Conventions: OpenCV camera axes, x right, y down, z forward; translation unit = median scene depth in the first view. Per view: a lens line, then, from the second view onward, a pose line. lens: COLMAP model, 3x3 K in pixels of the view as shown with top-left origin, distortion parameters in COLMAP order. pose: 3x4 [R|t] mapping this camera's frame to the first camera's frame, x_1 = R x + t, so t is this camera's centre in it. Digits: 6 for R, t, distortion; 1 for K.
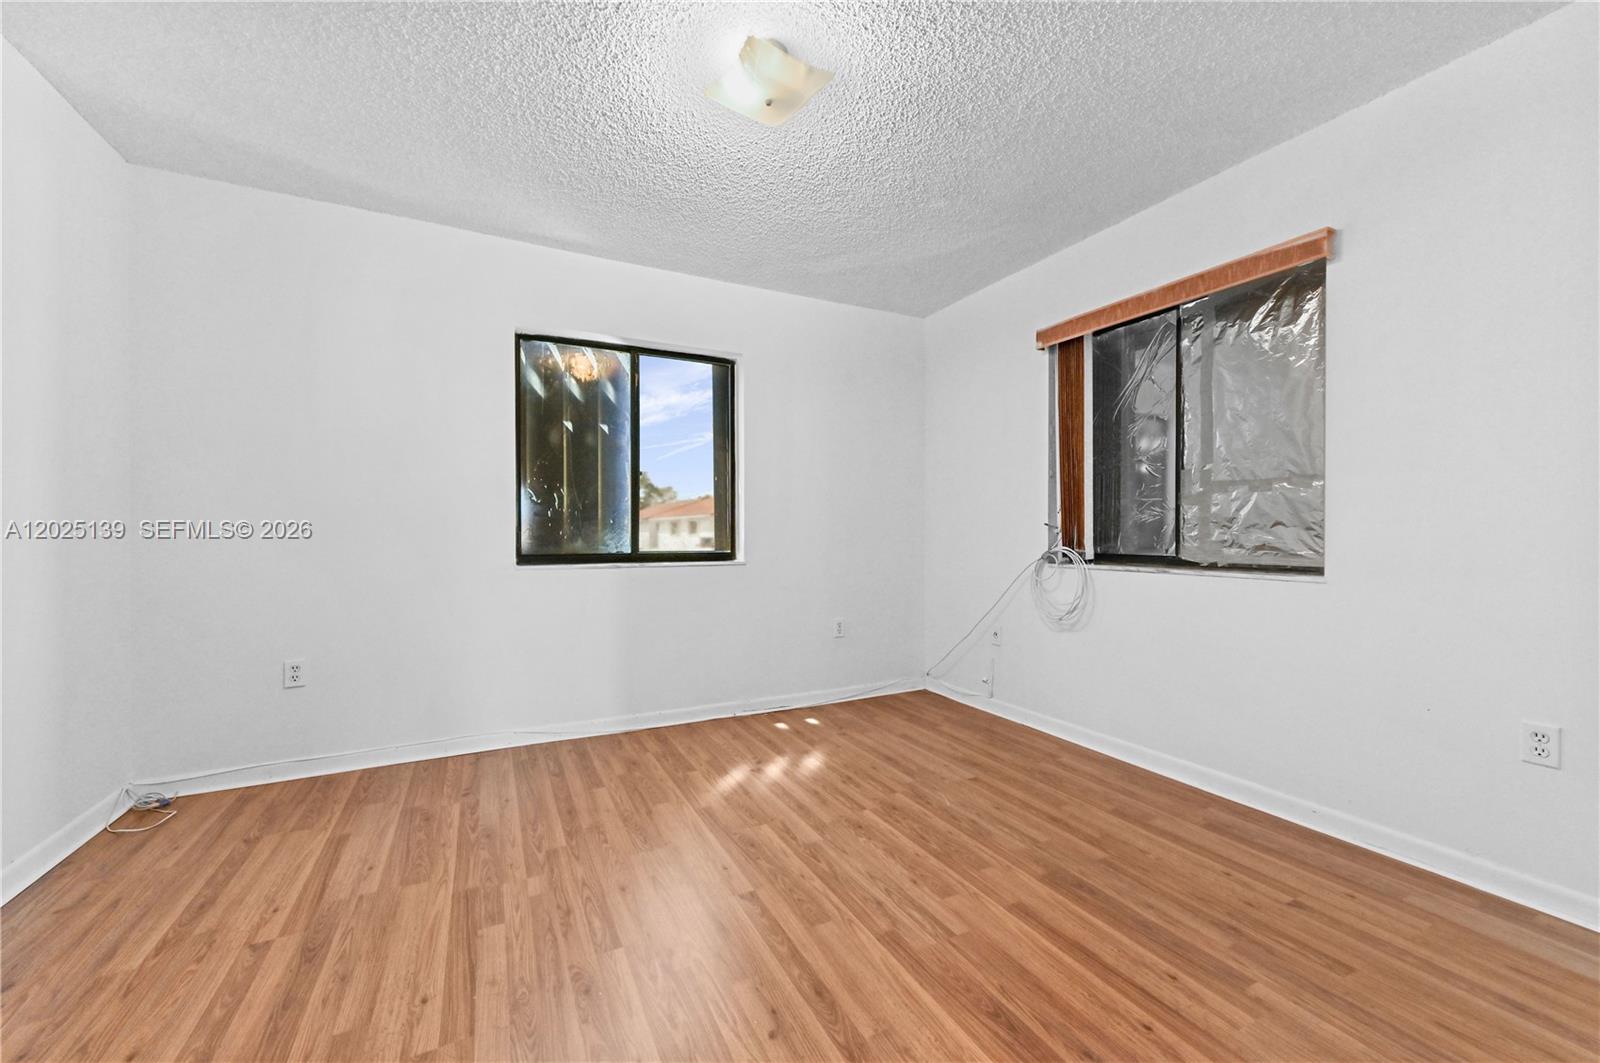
lens RADIAL K [[643.2, 0, 794.8], [0, 643.2, 527.3], [0, 0, 1]] dist [0.009522, 0.000100]
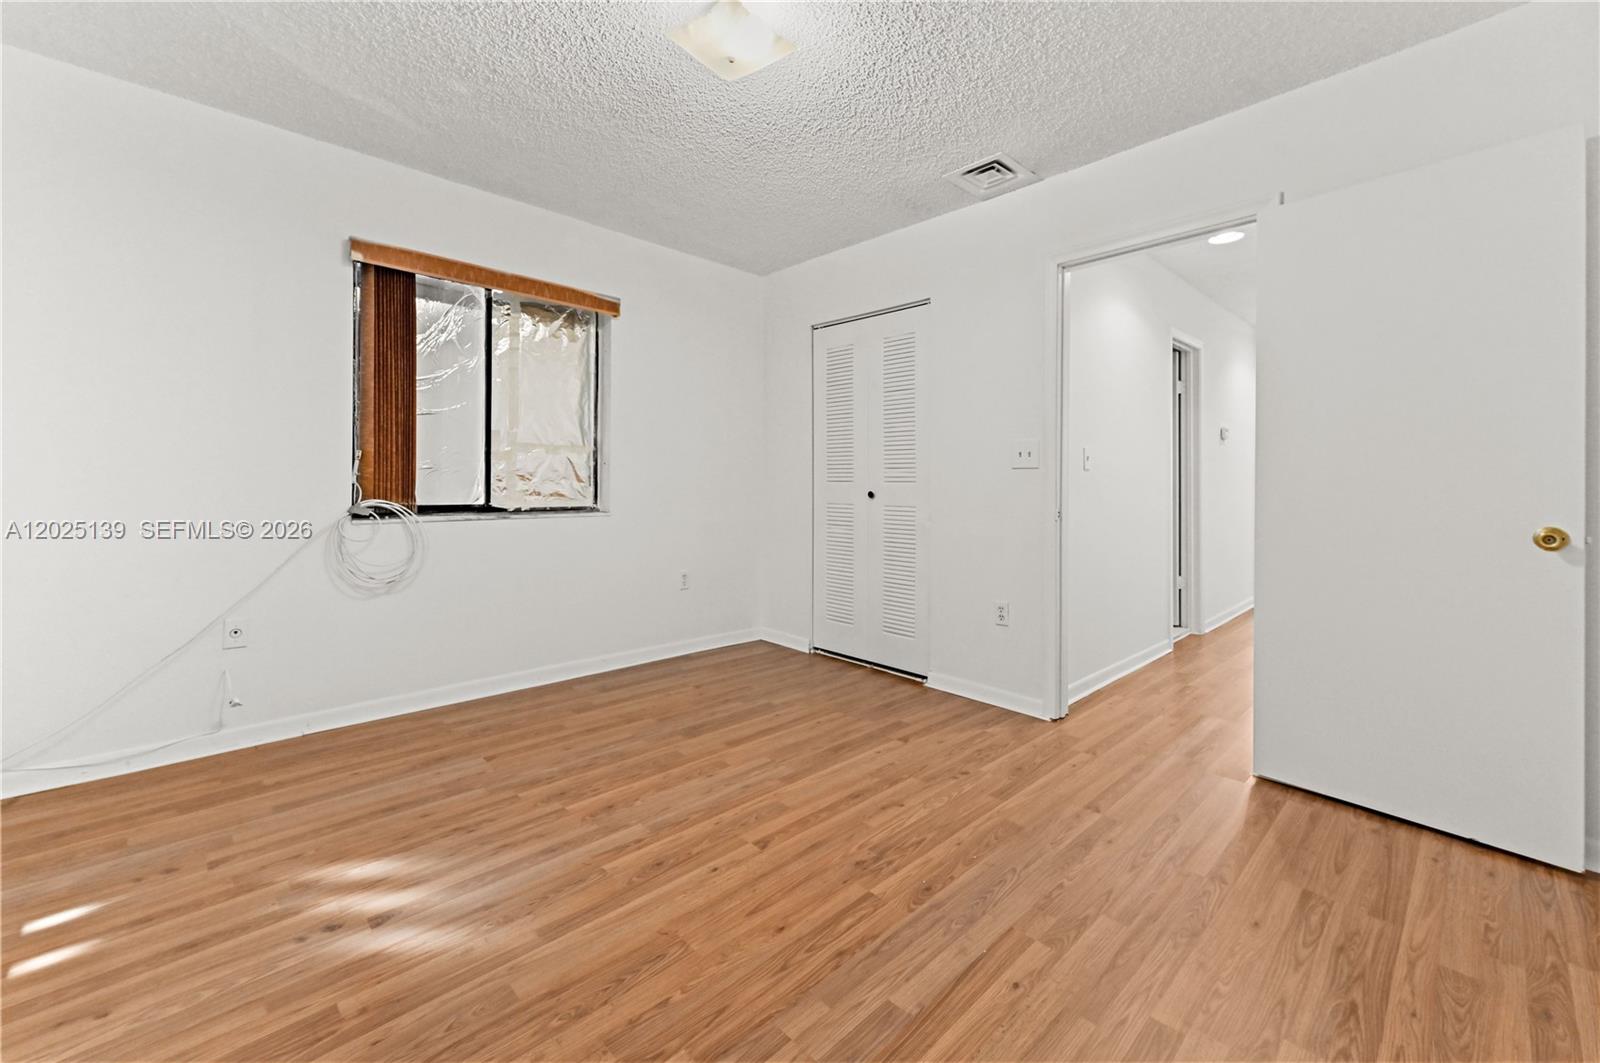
lens RADIAL K [[646.2, 0, 837.3], [0, 646.2, 490.9], [0, 0, 1]] dist [0.015480, -0.000098]
pose [[-0.337242, -0.021579, 0.941171, -0.845082], [-0.018876, 0.999691, 0.016157, -0.011558], [-0.941229, -0.012317, -0.337545, 0.971219]]
